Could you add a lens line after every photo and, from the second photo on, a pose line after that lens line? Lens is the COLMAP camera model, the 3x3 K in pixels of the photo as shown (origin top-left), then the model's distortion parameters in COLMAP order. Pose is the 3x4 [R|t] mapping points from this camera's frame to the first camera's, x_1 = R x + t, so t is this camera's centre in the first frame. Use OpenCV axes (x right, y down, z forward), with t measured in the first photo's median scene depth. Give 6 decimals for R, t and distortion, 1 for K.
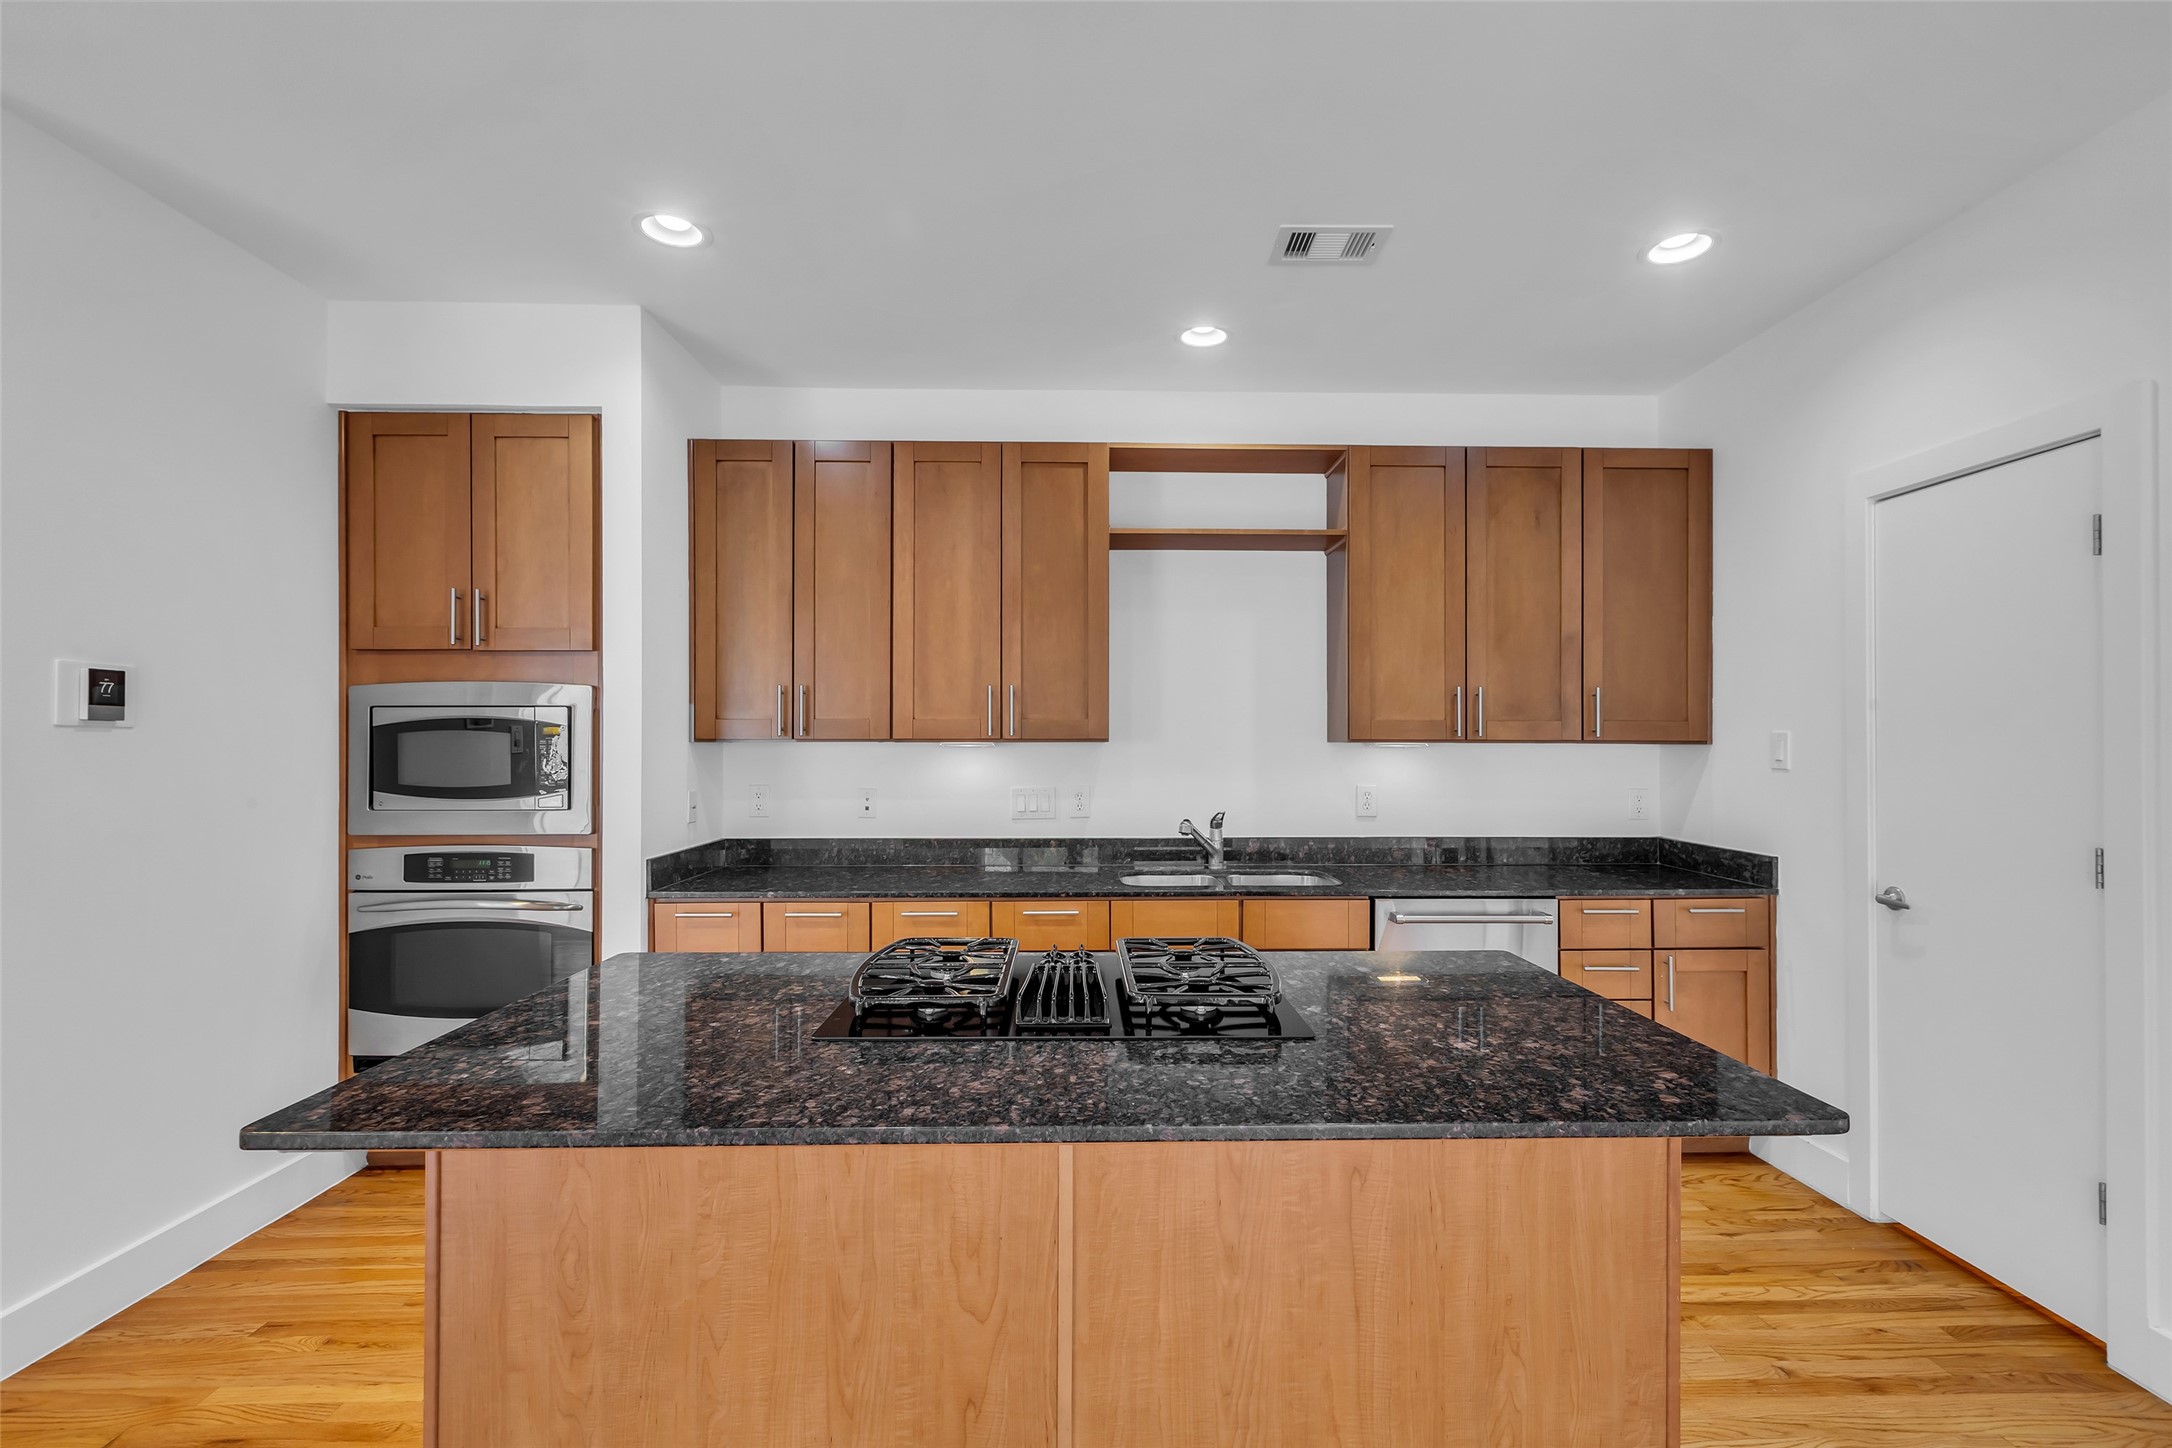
lens RADIAL K [[985.3, 0, 1125.8], [0, 985.3, 733.2], [0, 0, 1]] dist [0.003433, -0.000124]
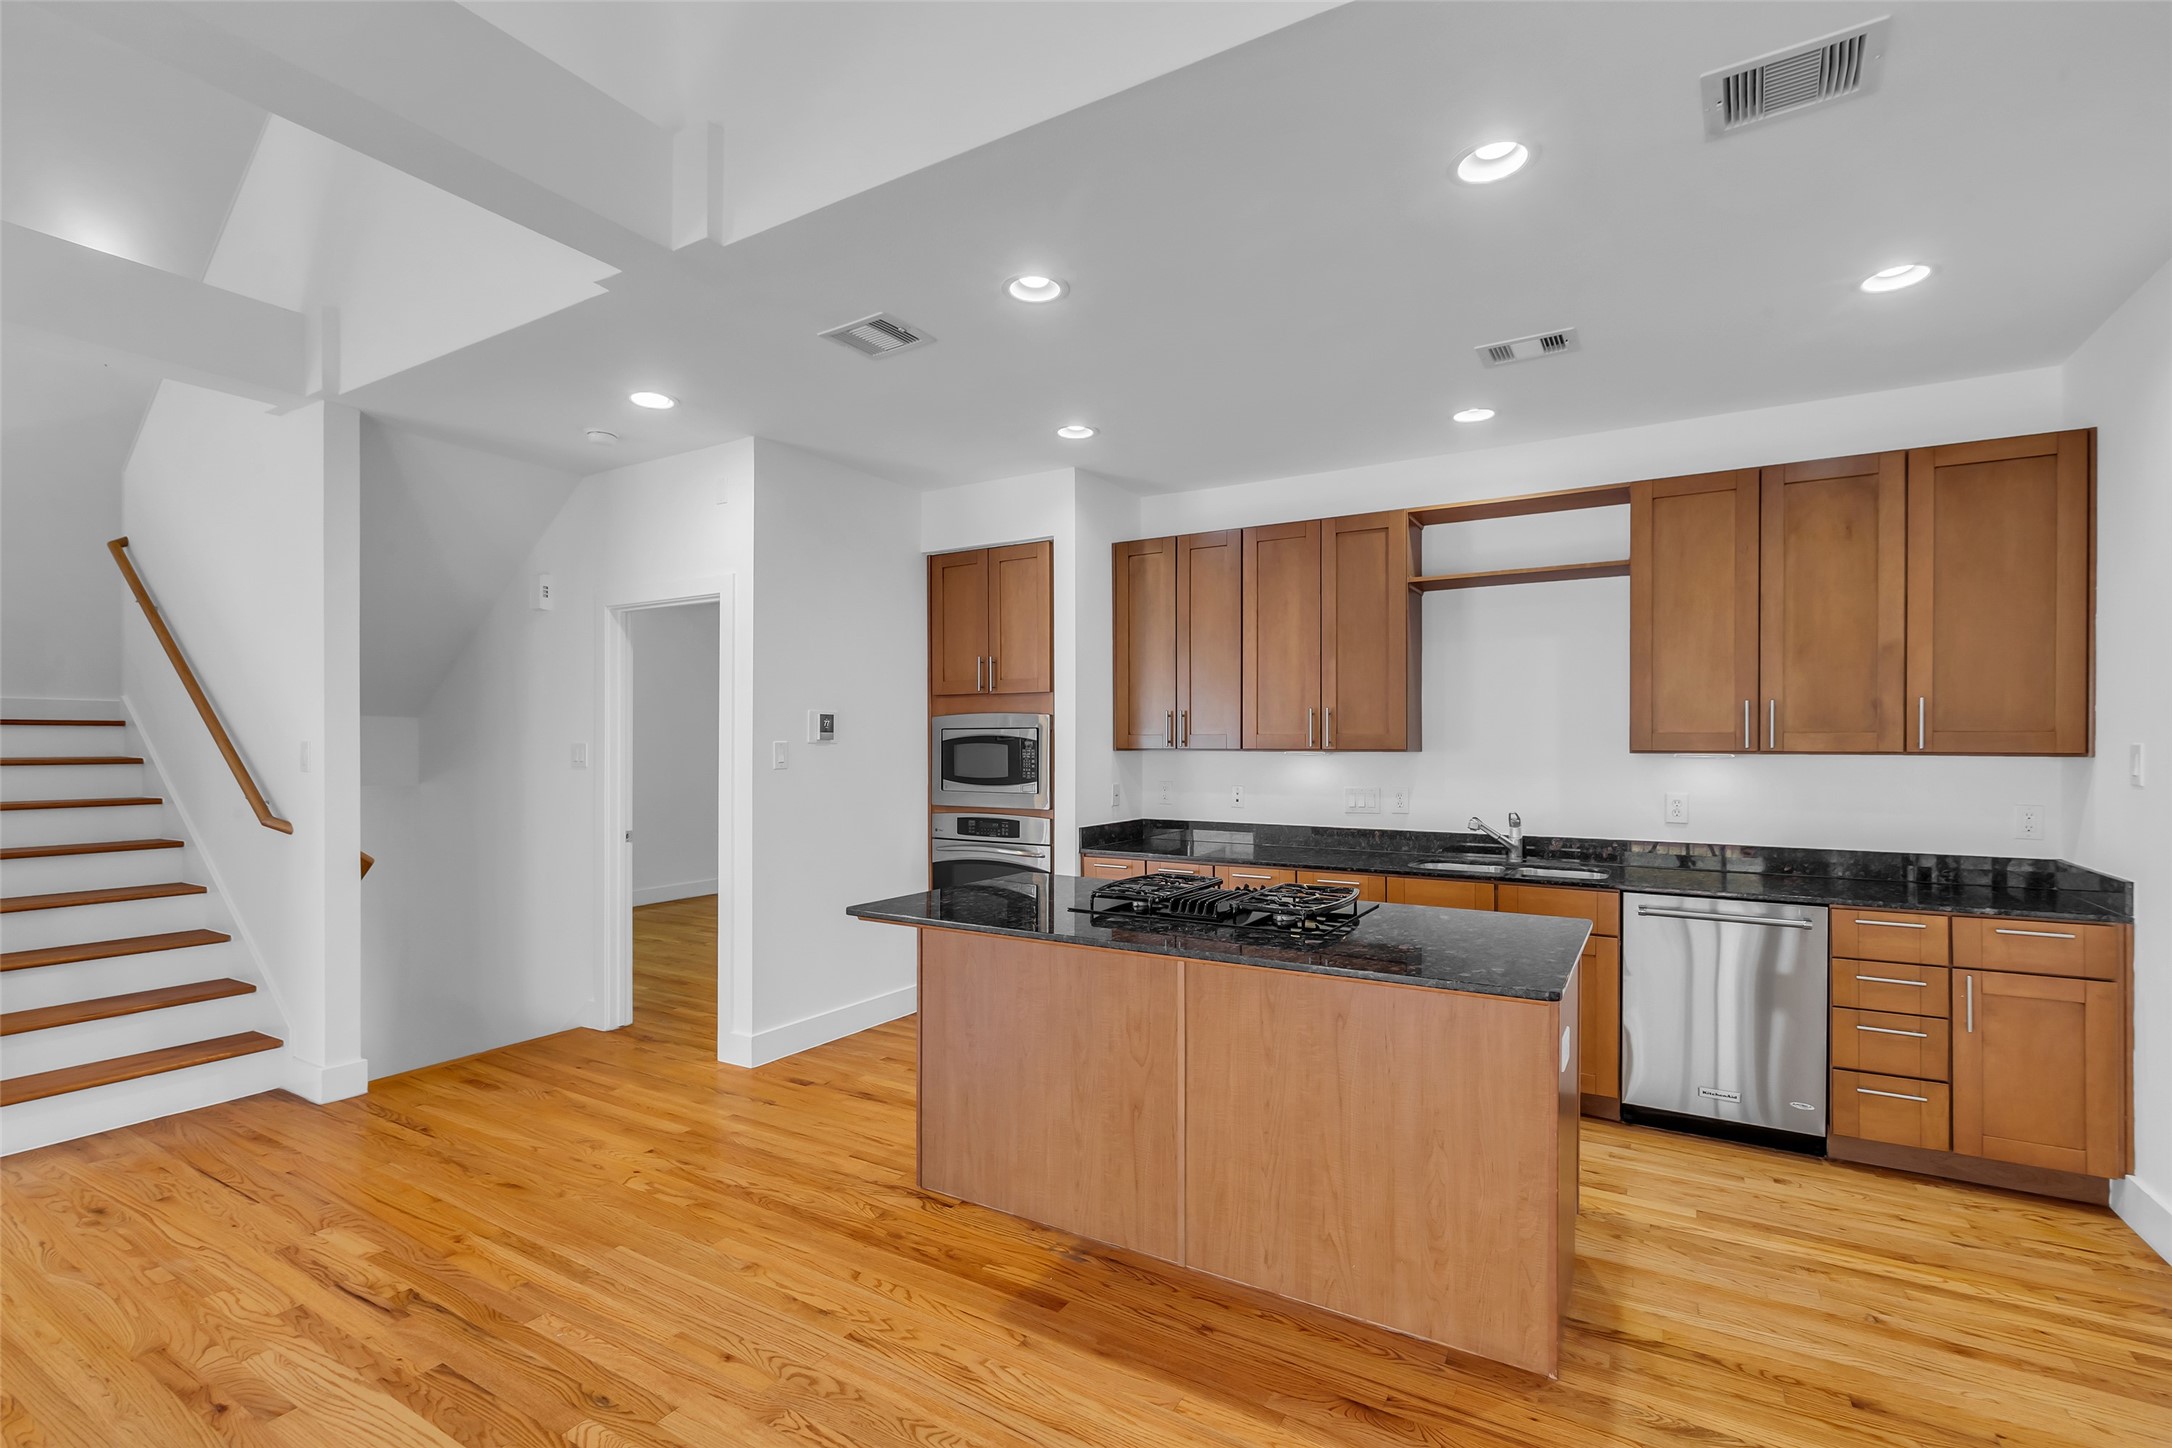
lens RADIAL K [[989.5, 0, 1099.3], [0, 989.5, 742.4], [0, 0, 1]] dist [0.005451, -0.002974]
pose [[0.847827, -0.000322, -0.530273, 0.336686], [0.004217, 0.999972, 0.006135, -0.012814], [0.530256, -0.007438, 0.847805, -0.272039]]
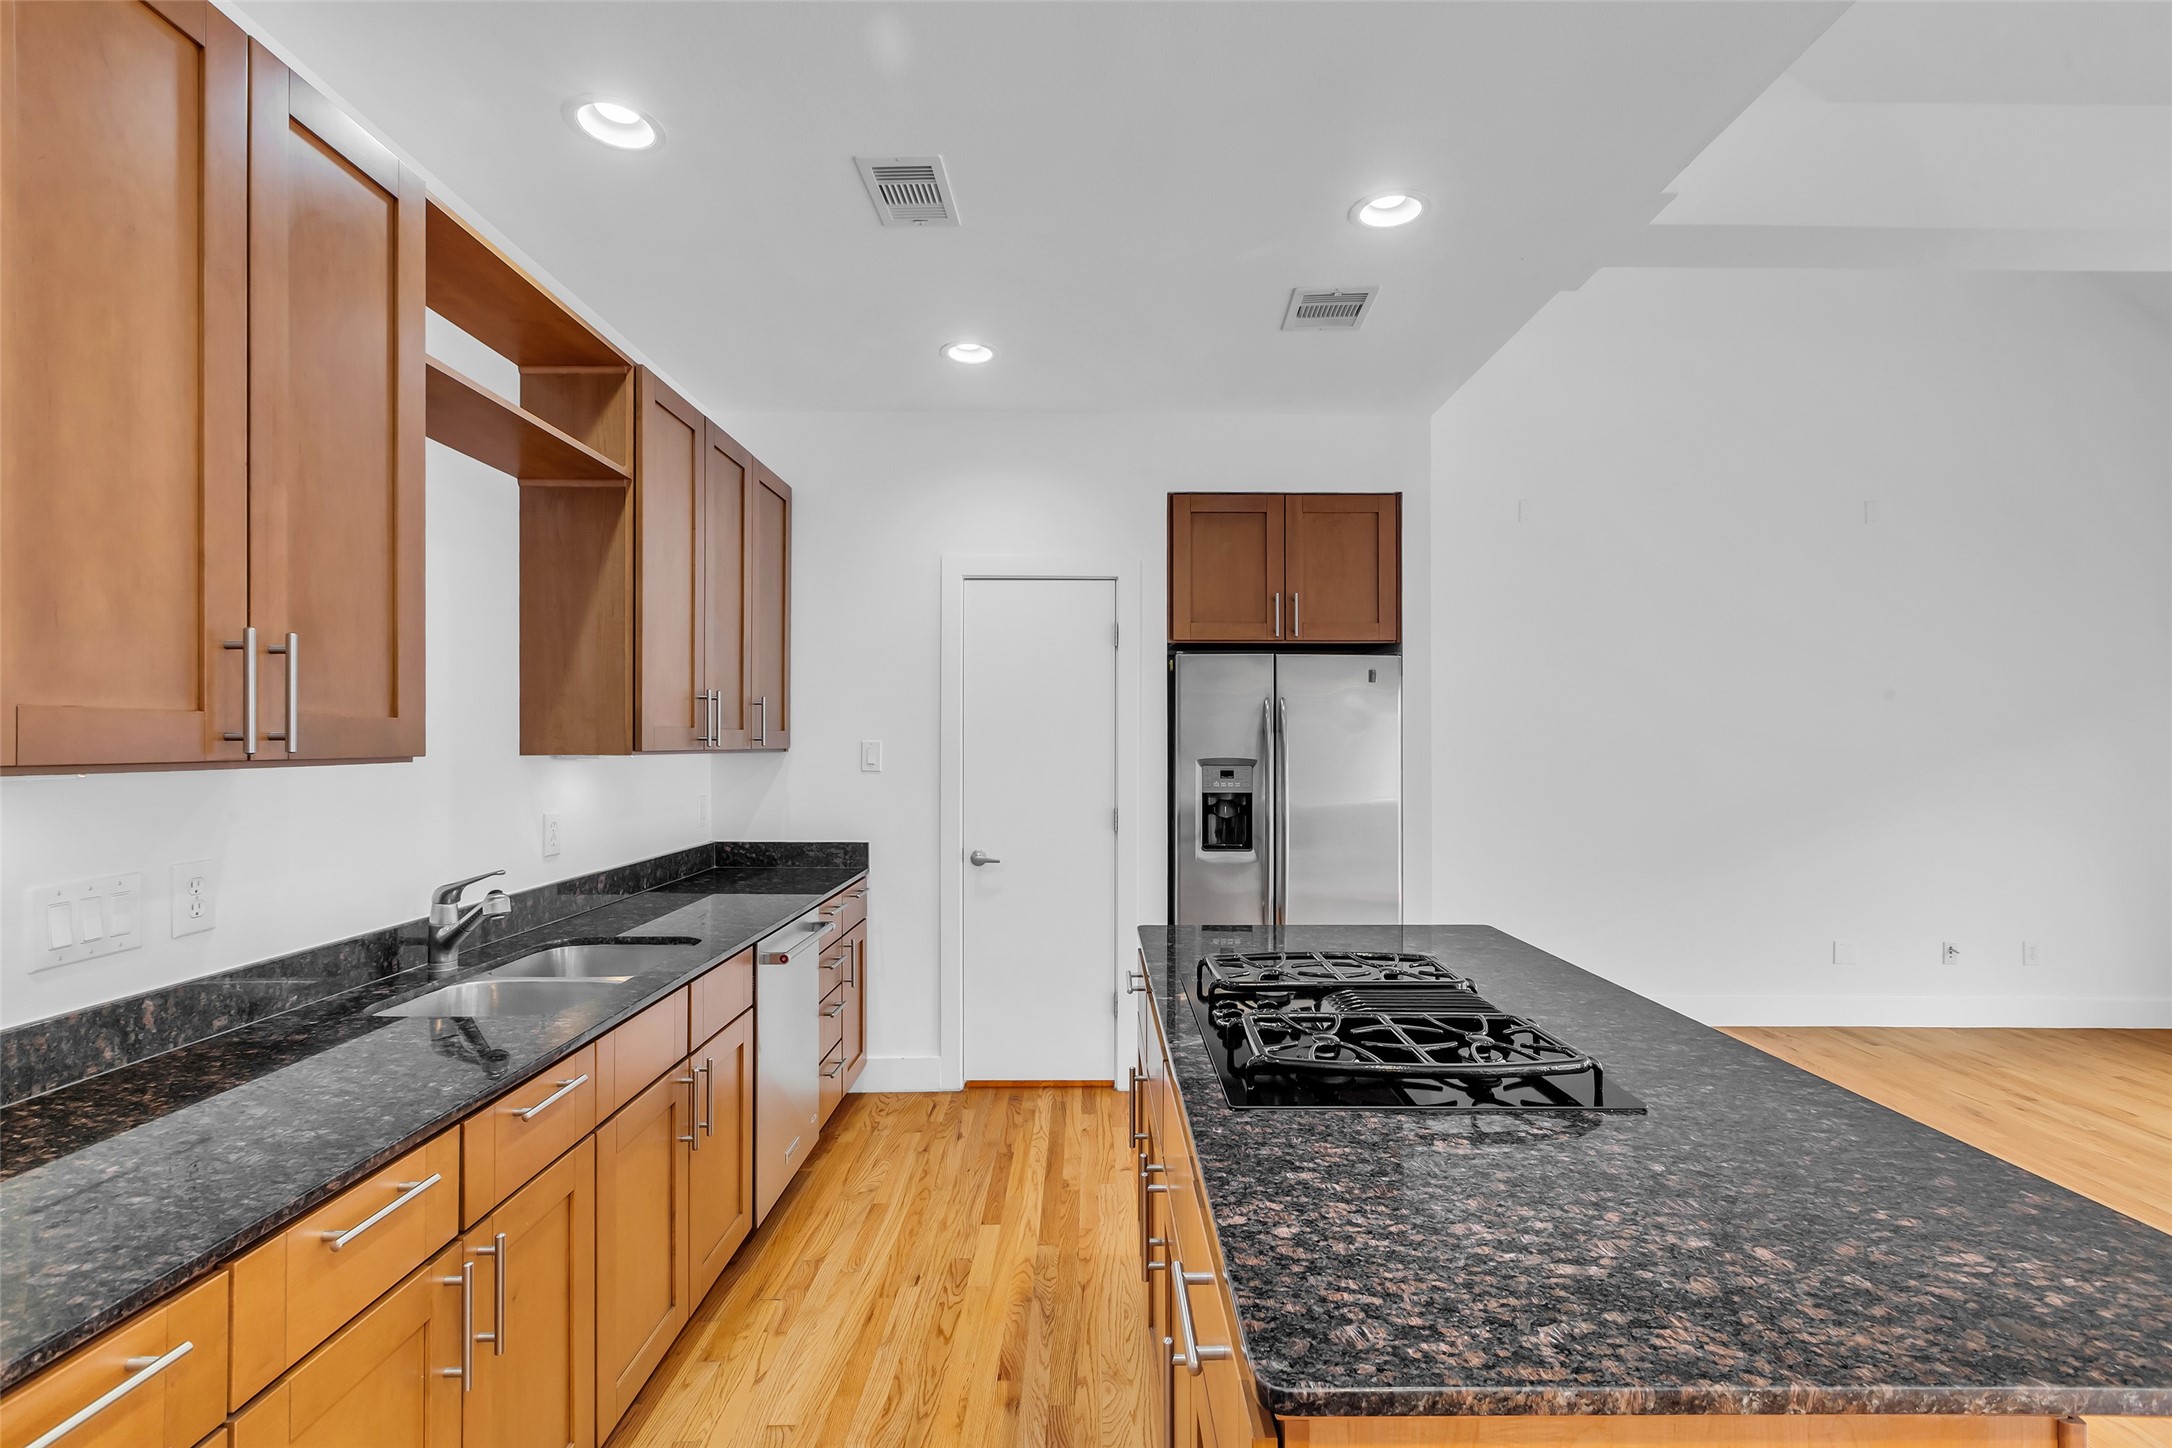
lens RADIAL K [[989.5, 0, 1078.5], [0, 989.5, 728.1], [0, 0, 1]] dist [0.005451, -0.002974]
pose [[0.032339, 0.010758, 0.999419, -0.562350], [-0.009855, 0.999897, -0.010445, -0.007668], [-0.999428, -0.009511, 0.032442, 0.679126]]
